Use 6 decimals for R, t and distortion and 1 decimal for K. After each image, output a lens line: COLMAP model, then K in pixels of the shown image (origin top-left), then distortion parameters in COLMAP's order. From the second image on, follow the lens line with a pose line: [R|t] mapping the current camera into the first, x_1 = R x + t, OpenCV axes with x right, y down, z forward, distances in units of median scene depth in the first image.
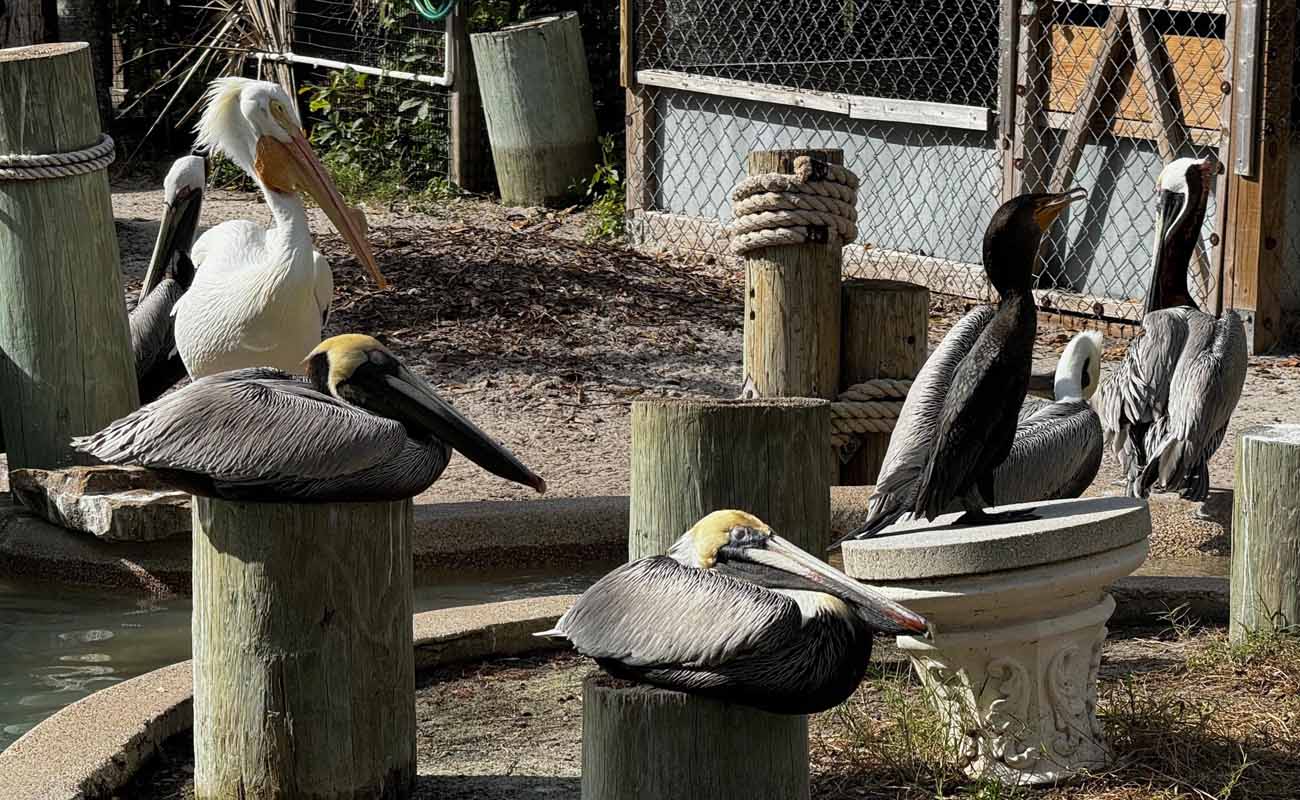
lens RADIAL K [[5184.4, 0, 647.6], [0, 5184.4, 400.2], [0, 0, 1]] dist [0.121259, 0.000000]
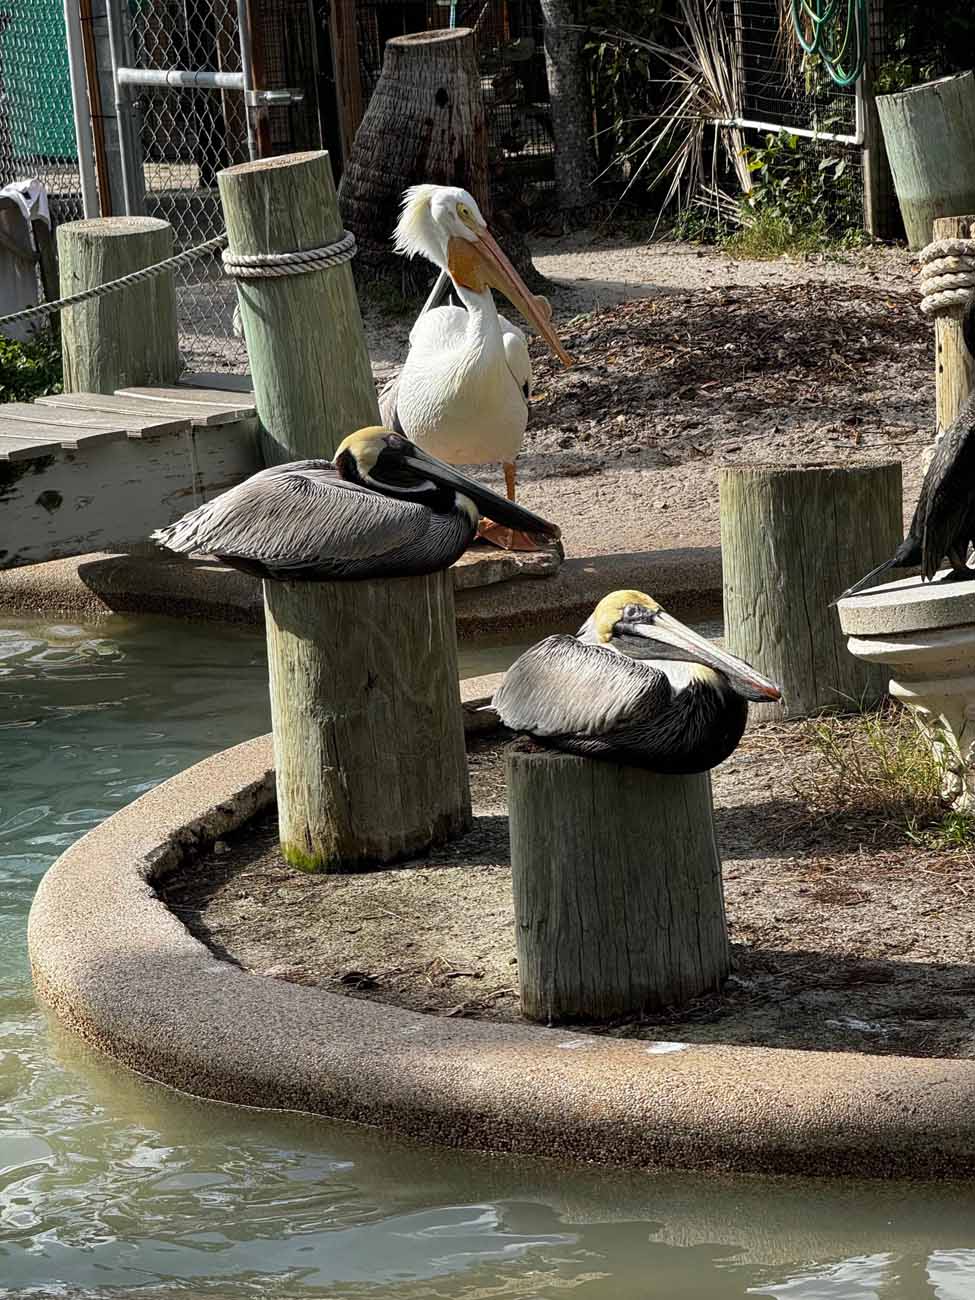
lens RADIAL K [[4581.0, 0, 489.9], [0, 4581.0, 651.8], [0, 0, 1]] dist [0.206652, 0.000000]
pose [[0.983553, -0.027816, -0.178463, 0.106478], [0.037573, 0.997965, 0.051524, -0.011164], [0.176666, -0.057382, 0.982597, 0.024393]]
